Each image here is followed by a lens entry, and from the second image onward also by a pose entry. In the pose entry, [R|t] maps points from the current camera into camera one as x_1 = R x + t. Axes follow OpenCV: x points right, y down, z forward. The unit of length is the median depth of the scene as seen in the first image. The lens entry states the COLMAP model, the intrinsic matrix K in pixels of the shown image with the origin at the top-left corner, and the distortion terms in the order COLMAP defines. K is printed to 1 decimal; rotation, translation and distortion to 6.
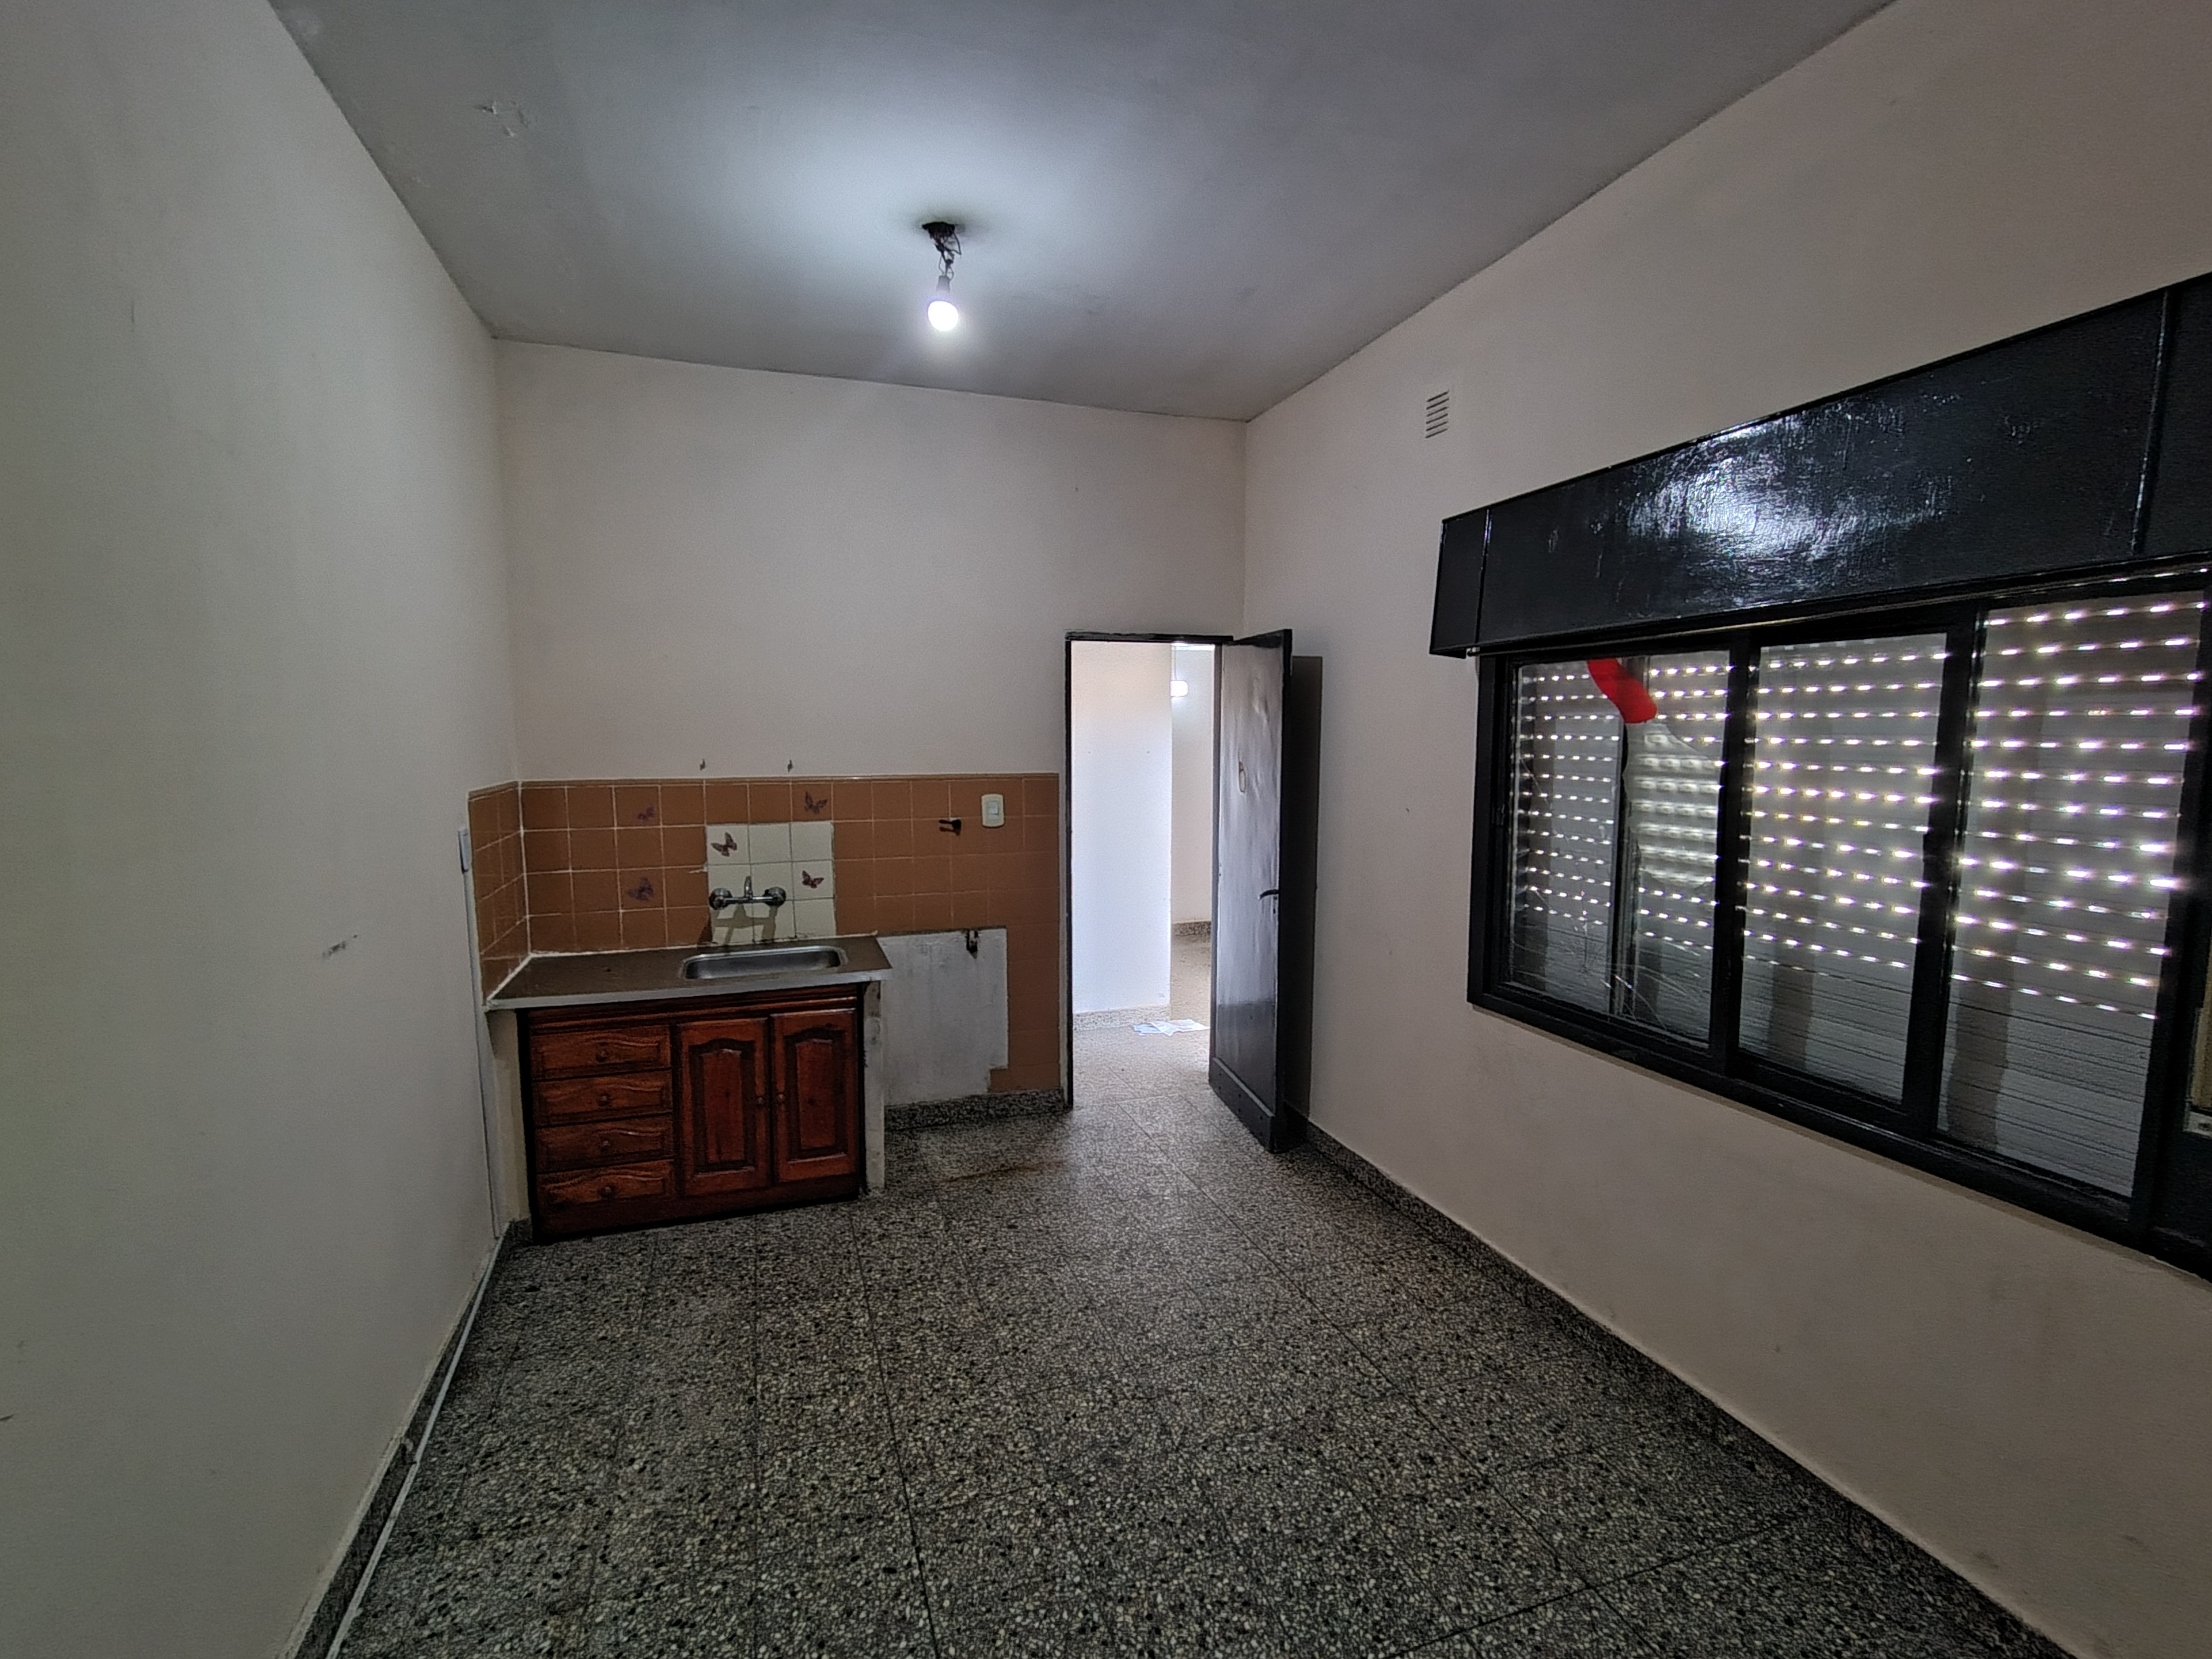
lens RADIAL K [[995.7, 0, 1111.9], [0, 995.7, 834.1], [0, 0, 1]] dist [-0.005400, 0.002753]
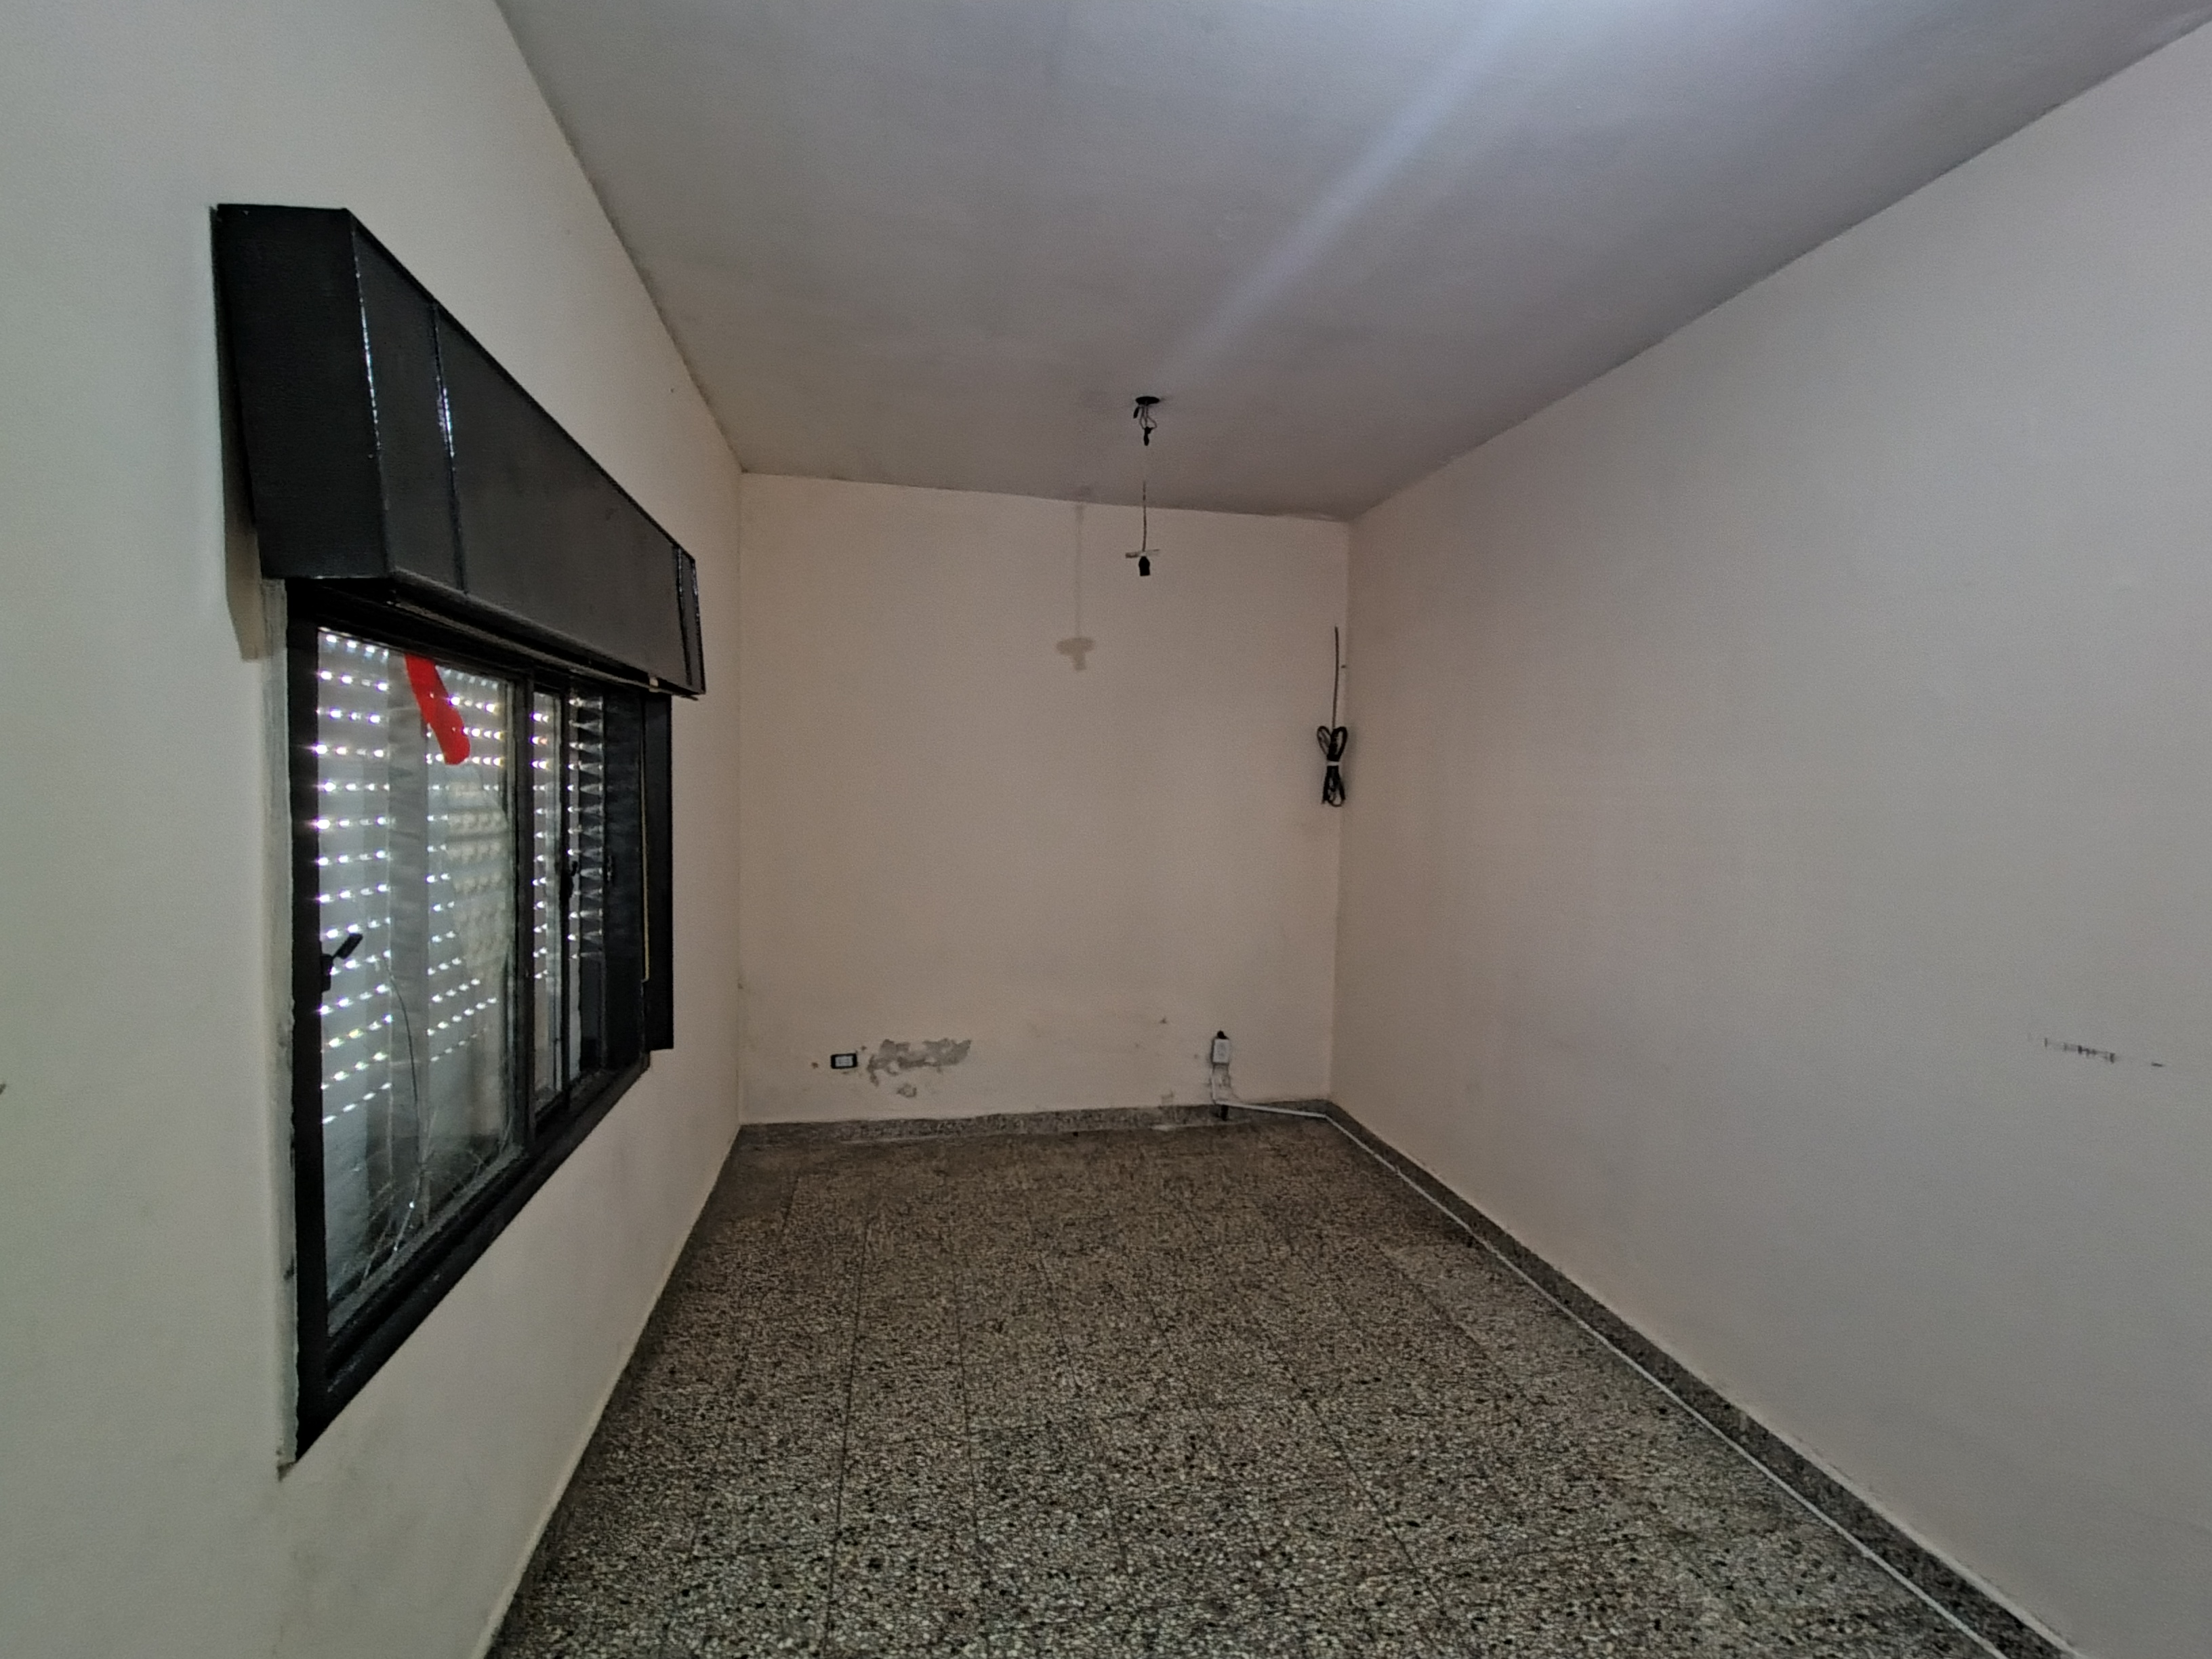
lens RADIAL K [[995.7, 0, 1101.1], [0, 995.7, 830.2], [0, 0, 1]] dist [-0.005400, 0.002753]
pose [[-0.988791, -0.028139, 0.146633, -0.006438], [-0.006978, 0.989716, 0.142873, -0.123821], [-0.149146, 0.140248, -0.978819, 1.173082]]
